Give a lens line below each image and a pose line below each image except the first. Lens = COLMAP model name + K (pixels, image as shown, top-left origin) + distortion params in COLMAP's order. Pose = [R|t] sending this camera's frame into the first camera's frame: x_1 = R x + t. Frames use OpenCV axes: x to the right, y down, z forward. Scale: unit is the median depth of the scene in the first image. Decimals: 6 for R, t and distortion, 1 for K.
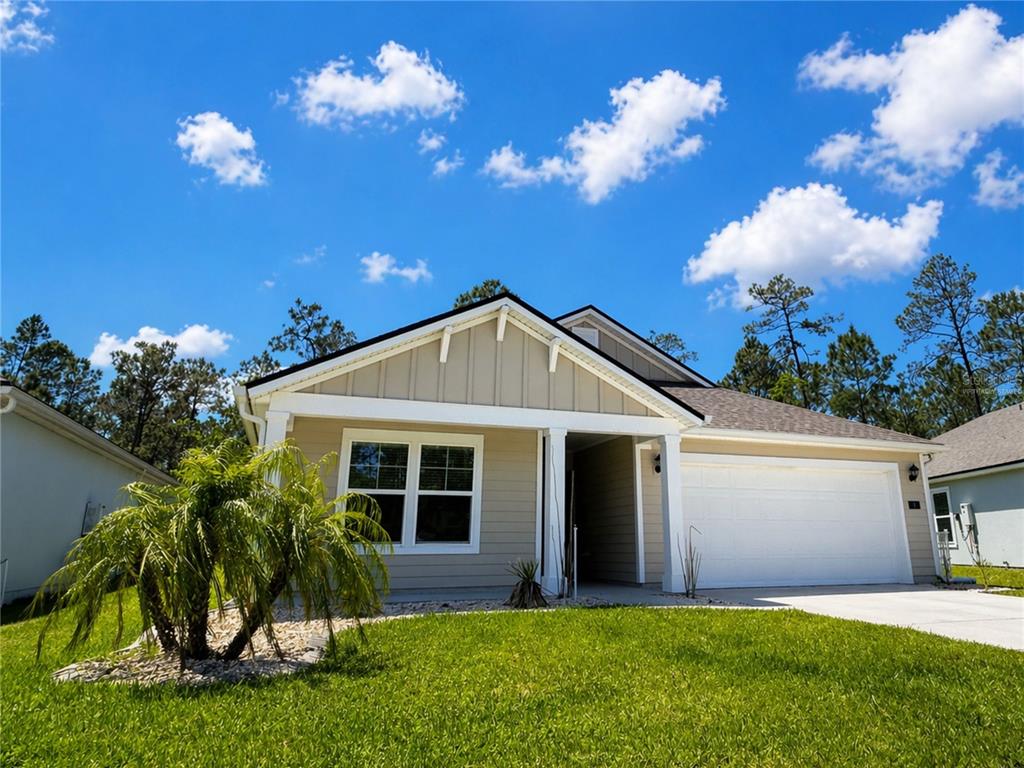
lens RADIAL K [[706.9, 0, 574.0], [0, 706.9, 326.2], [0, 0, 1]] dist [-0.001727, -0.001602]
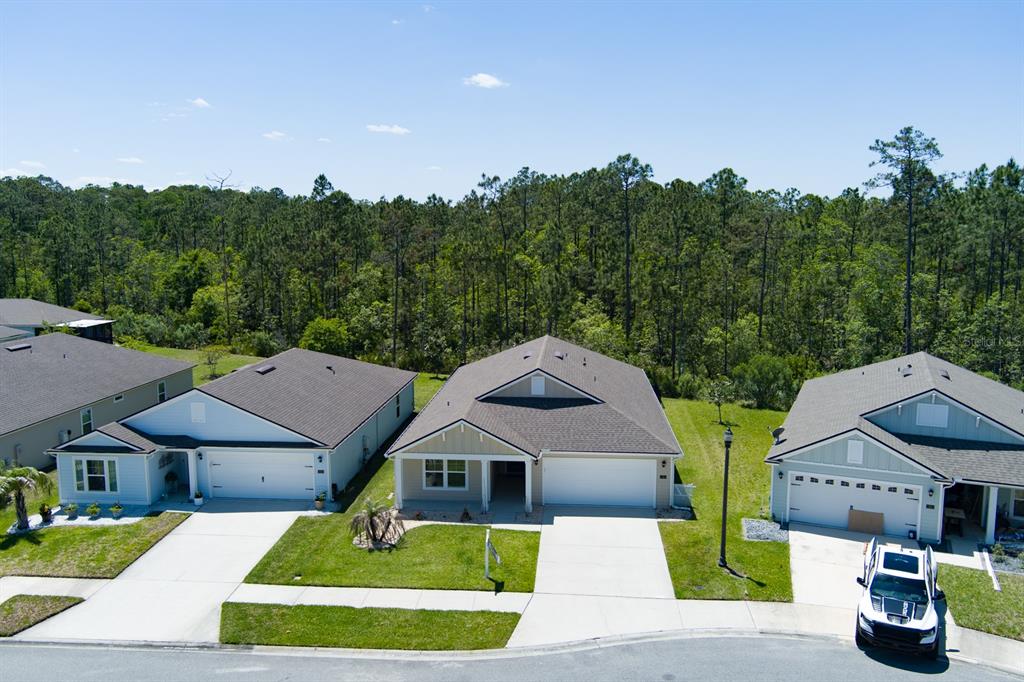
lens RADIAL K [[813.9, 0, 509.5], [0, 813.9, 340.1], [0, 0, 1]] dist [-0.005115, 0.000843]
pose [[0.901053, 0.059462, -0.429614, 0.766265], [0.125984, 0.911960, 0.390456, -0.829754], [0.415008, -0.405946, 0.814233, -0.776369]]
